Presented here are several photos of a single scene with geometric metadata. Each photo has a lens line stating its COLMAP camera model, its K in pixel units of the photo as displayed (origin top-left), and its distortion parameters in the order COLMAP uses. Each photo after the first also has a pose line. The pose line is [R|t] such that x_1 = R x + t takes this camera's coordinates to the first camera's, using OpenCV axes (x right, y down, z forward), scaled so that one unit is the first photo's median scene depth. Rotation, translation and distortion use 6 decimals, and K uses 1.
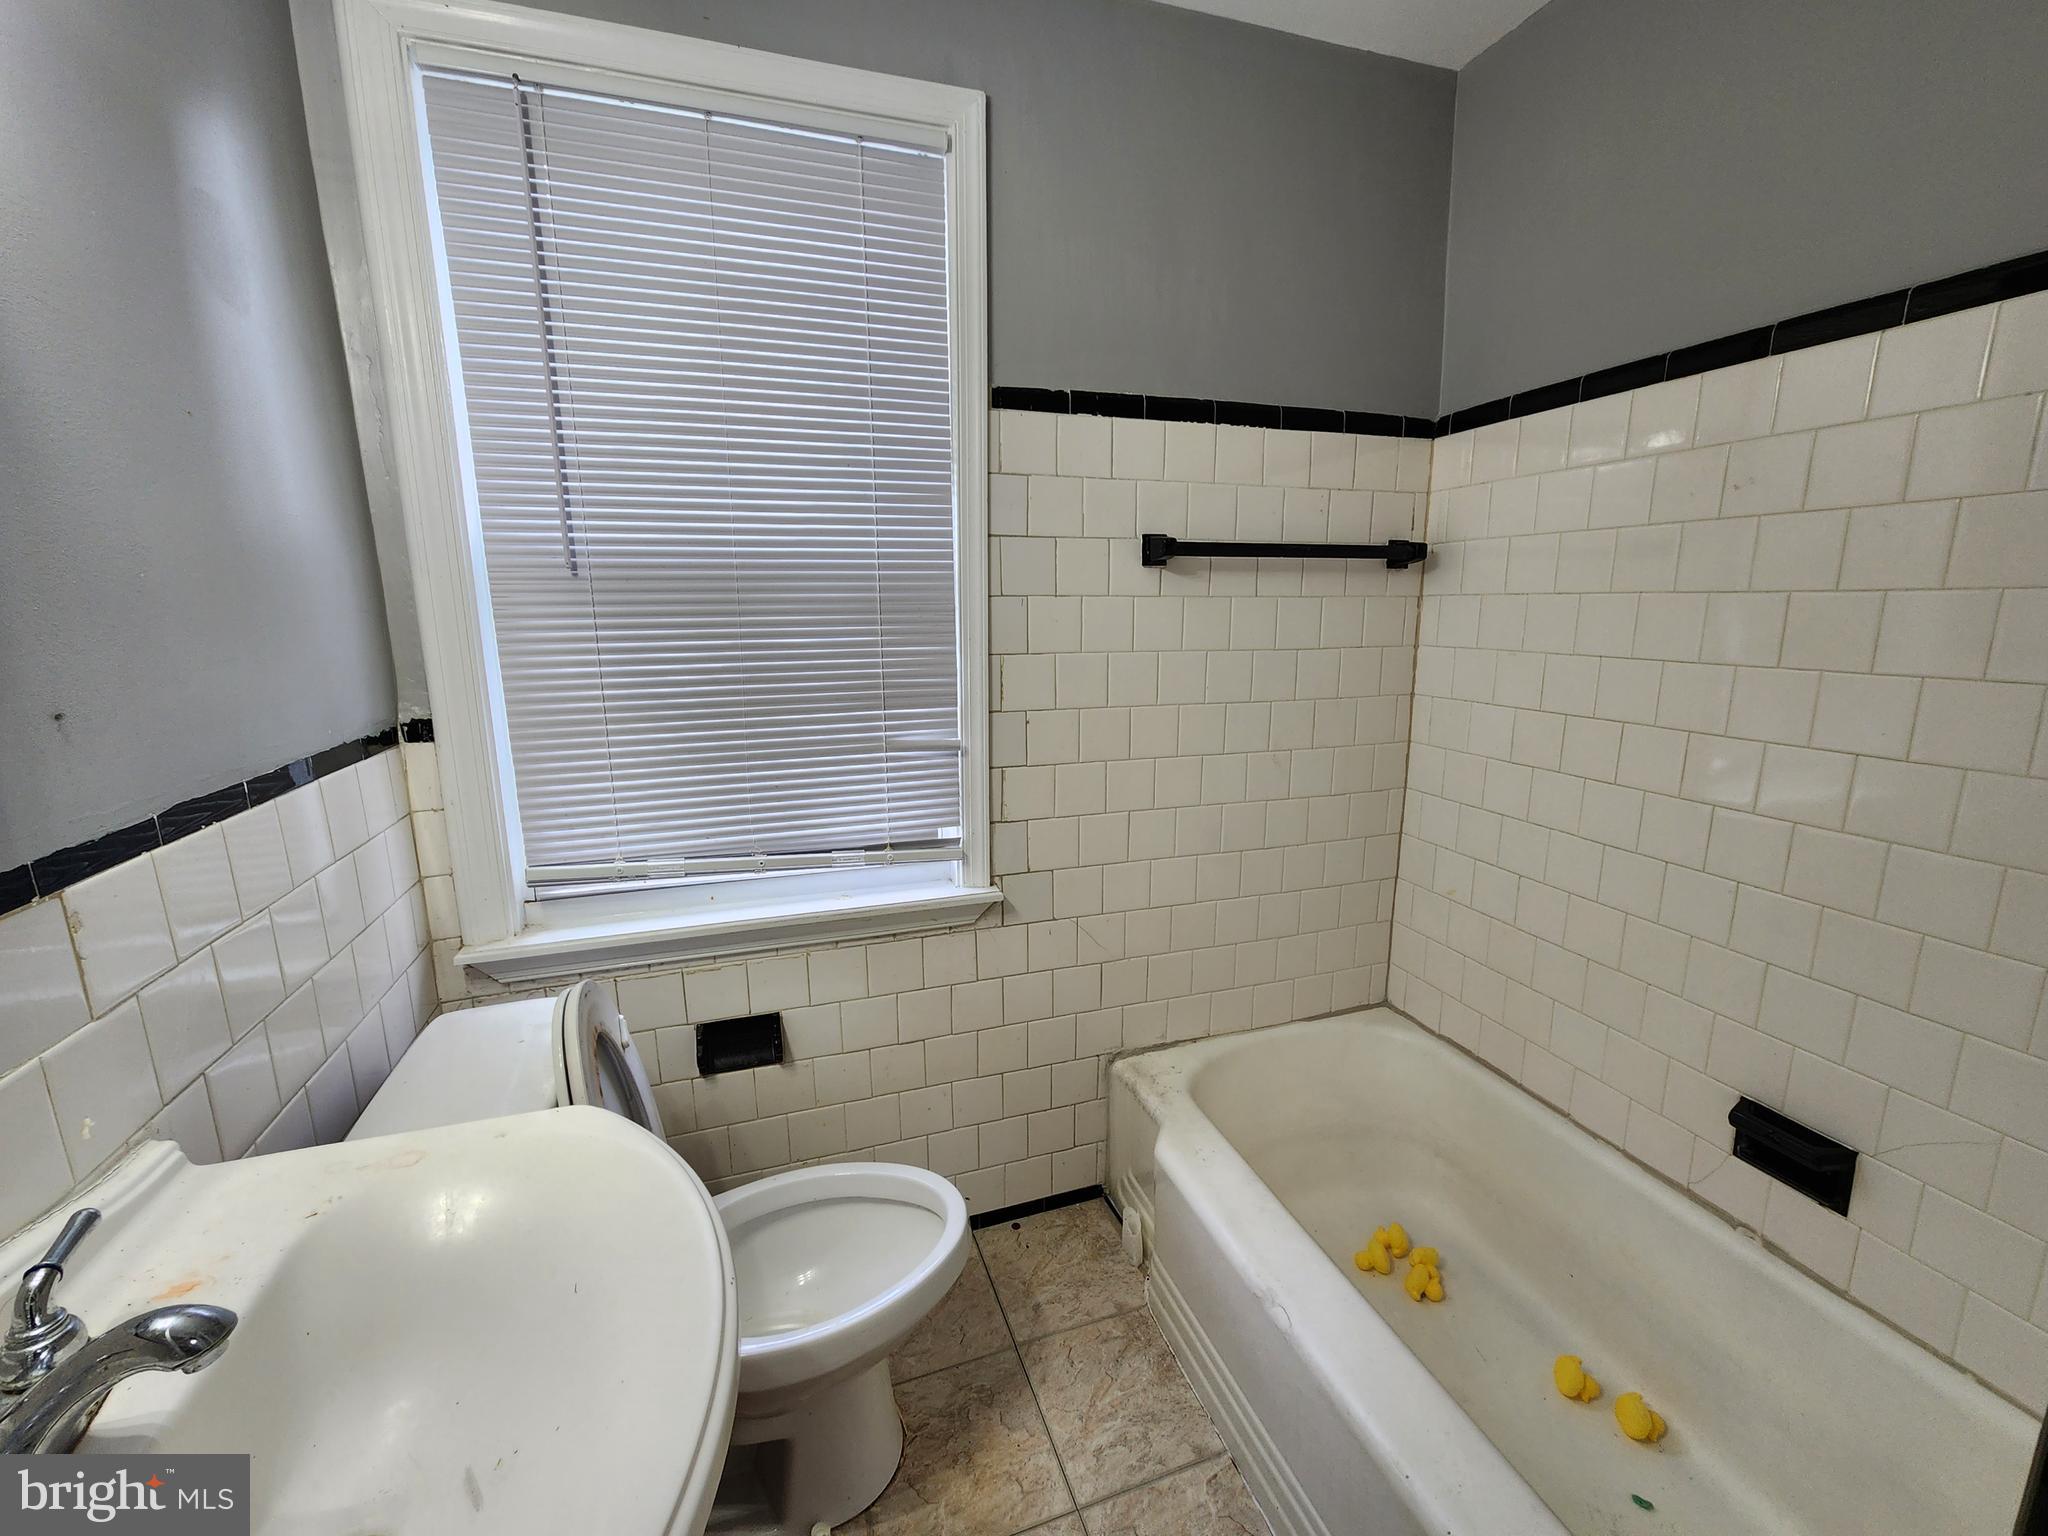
lens RADIAL K [[848.6, 0, 1034.7], [0, 848.6, 772.2], [0, 0, 1]] dist [-0.002314, 0.000000]
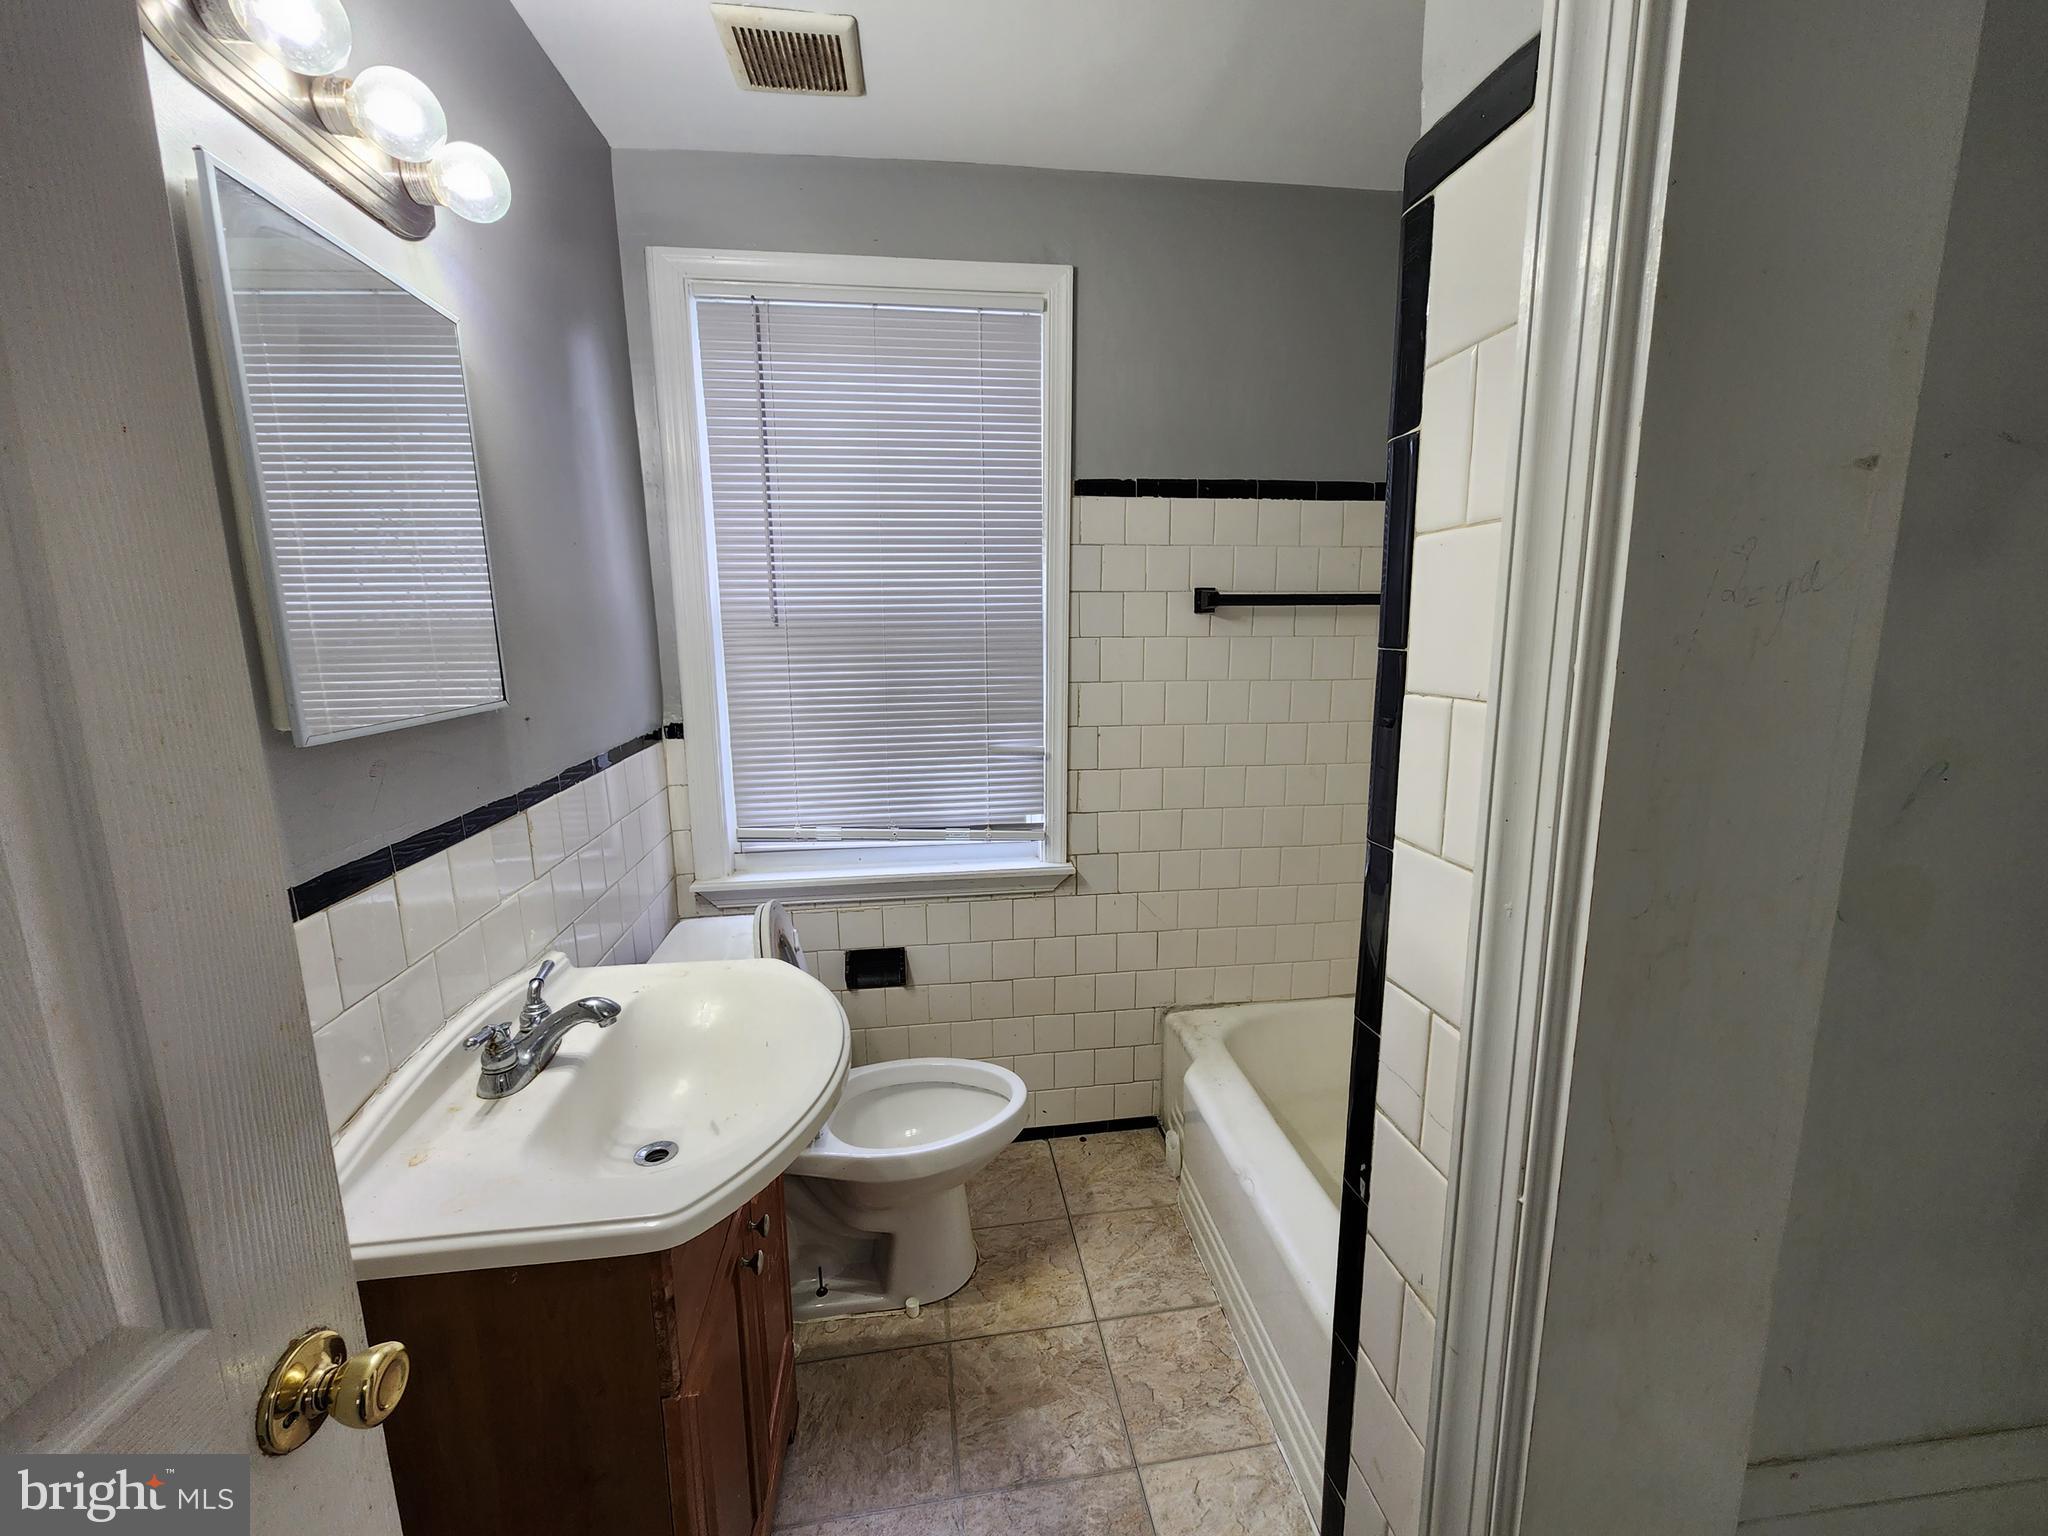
lens RADIAL K [[848.6, 0, 1034.7], [0, 848.6, 772.2], [0, 0, 1]] dist [-0.002314, 0.000000]
pose [[0.982348, 0.031232, -0.184437, 0.145066], [-0.034150, 0.999336, -0.012666, 0.017632], [0.183919, 0.018741, 0.982763, -0.295684]]
